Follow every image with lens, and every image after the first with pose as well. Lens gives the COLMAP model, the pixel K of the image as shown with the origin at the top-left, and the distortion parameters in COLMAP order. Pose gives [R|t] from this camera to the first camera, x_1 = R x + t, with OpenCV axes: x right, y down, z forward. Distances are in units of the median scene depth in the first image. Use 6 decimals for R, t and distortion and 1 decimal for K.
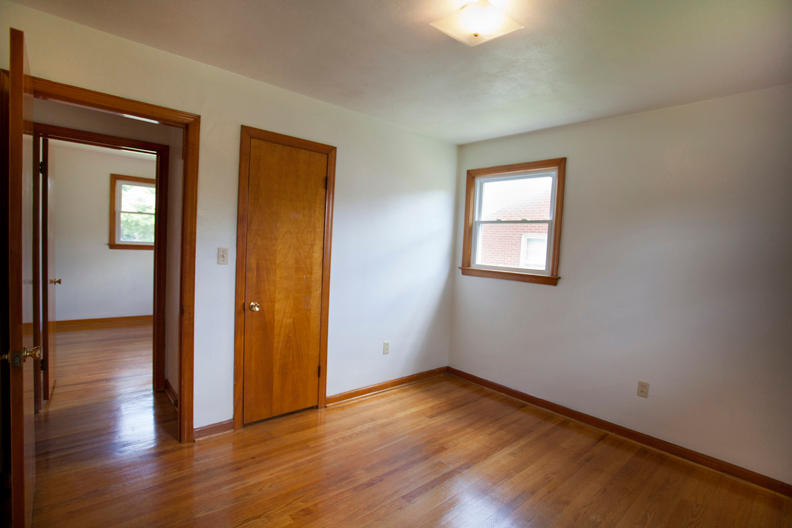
lens RADIAL K [[386.0, 0, 397.6], [0, 386.0, 267.5], [0, 0, 1]] dist [-0.060634, 0.028514]
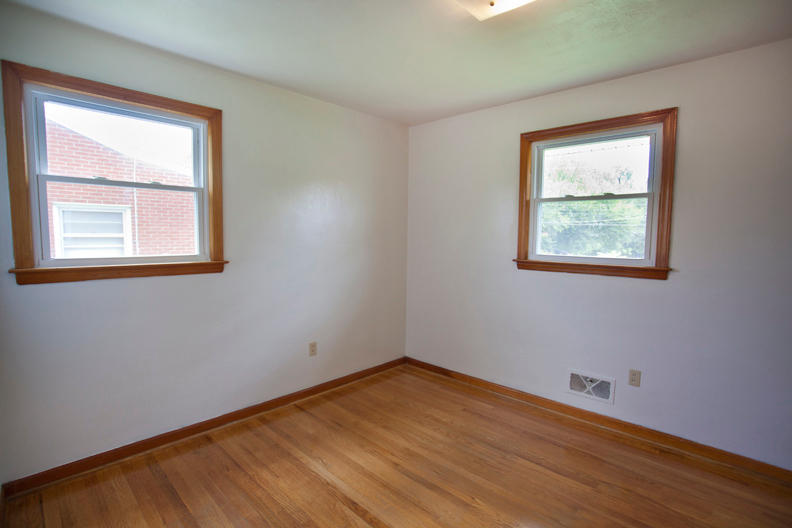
lens RADIAL K [[386.0, 0, 397.6], [0, 386.0, 267.5], [0, 0, 1]] dist [-0.060634, 0.028514]
pose [[-0.076672, -0.140951, 0.987043, -0.421533], [0.040062, 0.988722, 0.144303, -0.066048], [-0.996251, 0.050607, -0.070160, 0.725046]]
